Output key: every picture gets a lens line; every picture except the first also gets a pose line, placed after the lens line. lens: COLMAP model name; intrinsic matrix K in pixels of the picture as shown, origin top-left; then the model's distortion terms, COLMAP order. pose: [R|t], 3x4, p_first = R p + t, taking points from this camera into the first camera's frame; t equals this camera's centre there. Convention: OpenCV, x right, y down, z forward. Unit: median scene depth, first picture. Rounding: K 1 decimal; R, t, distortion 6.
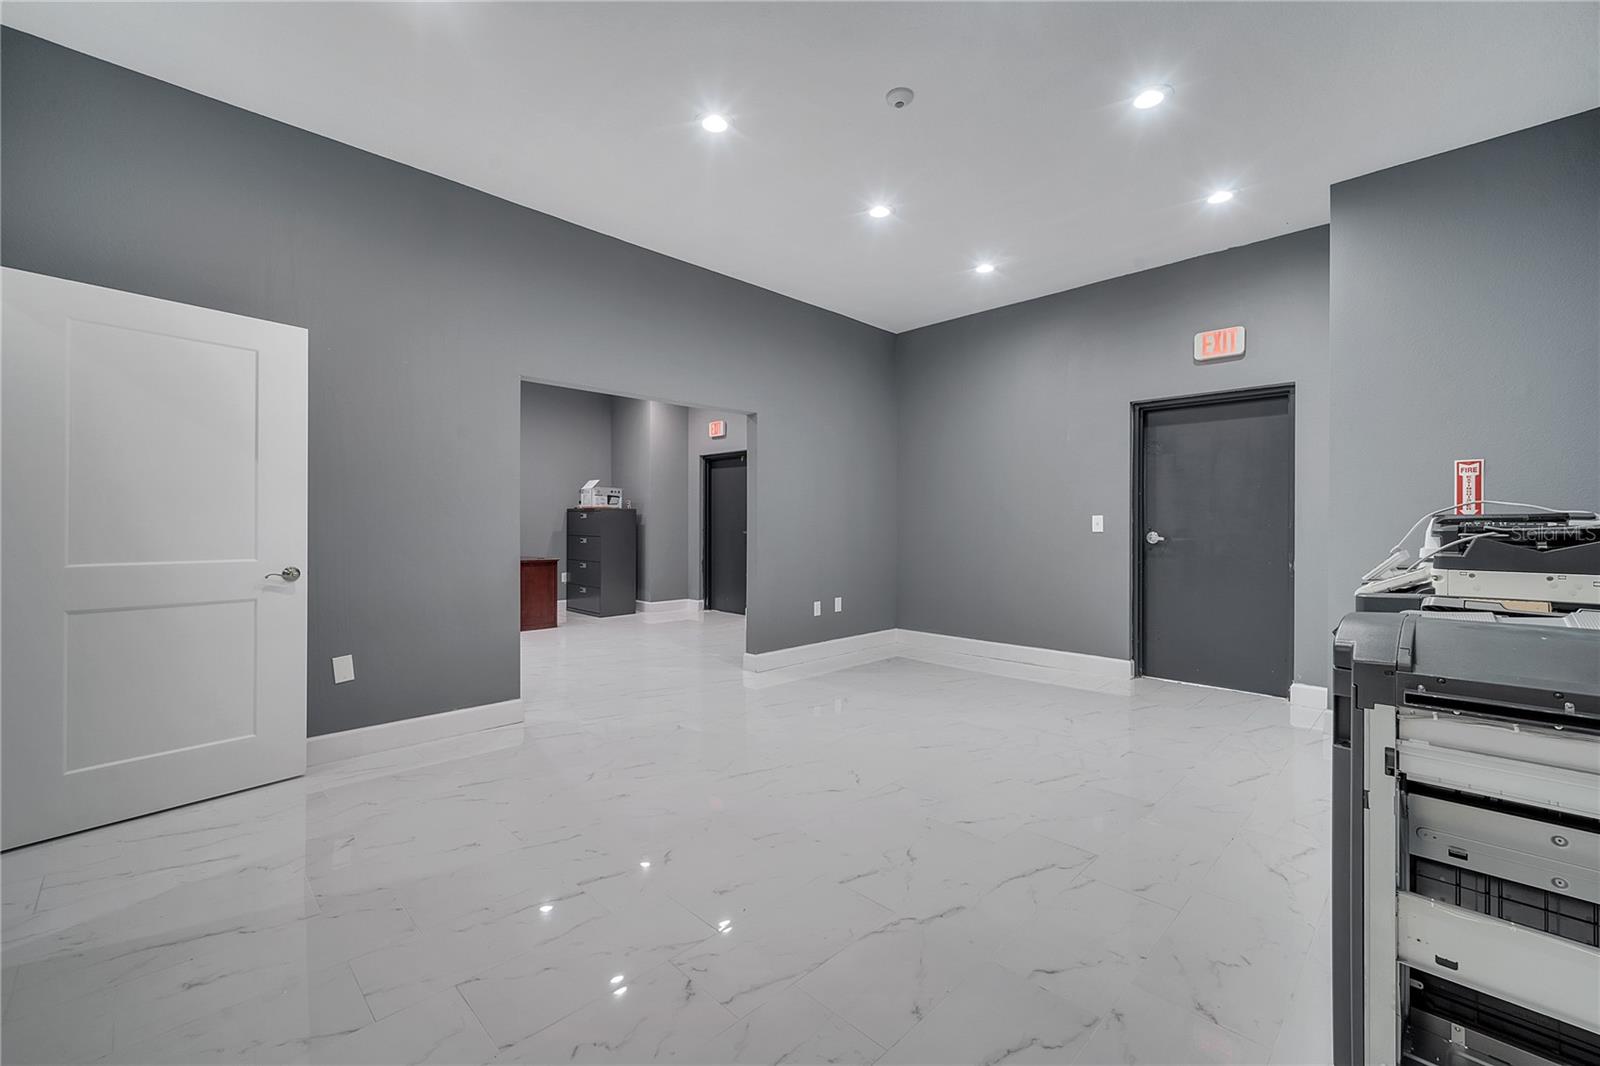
lens RADIAL K [[706.6, 0, 797.8], [0, 706.6, 525.1], [0, 0, 1]] dist [0.002886, 0.000047]
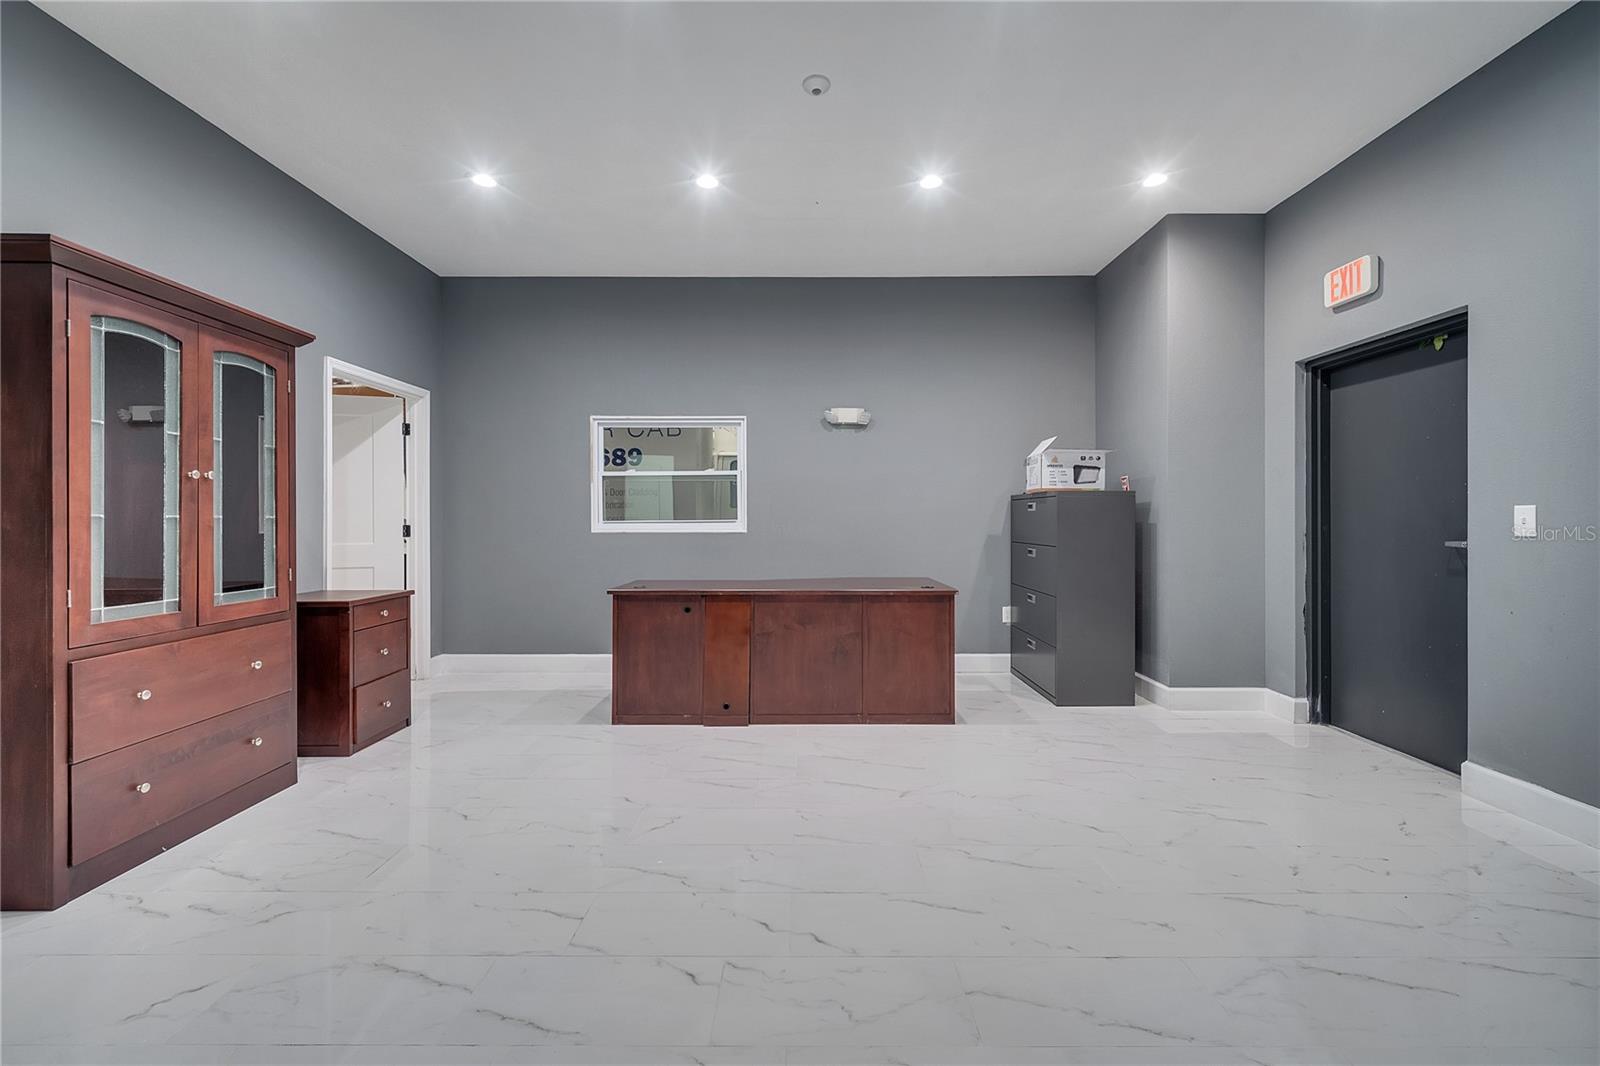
lens RADIAL K [[650.6, 0, 795.5], [0, 650.6, 524.0], [0, 0, 1]] dist [-0.011838, 0.000255]
pose [[0.702398, -0.002319, -0.711781, -0.074052], [0.000939, 0.999997, -0.002332, 0.001027], [0.711784, 0.000969, 0.702398, 0.511388]]
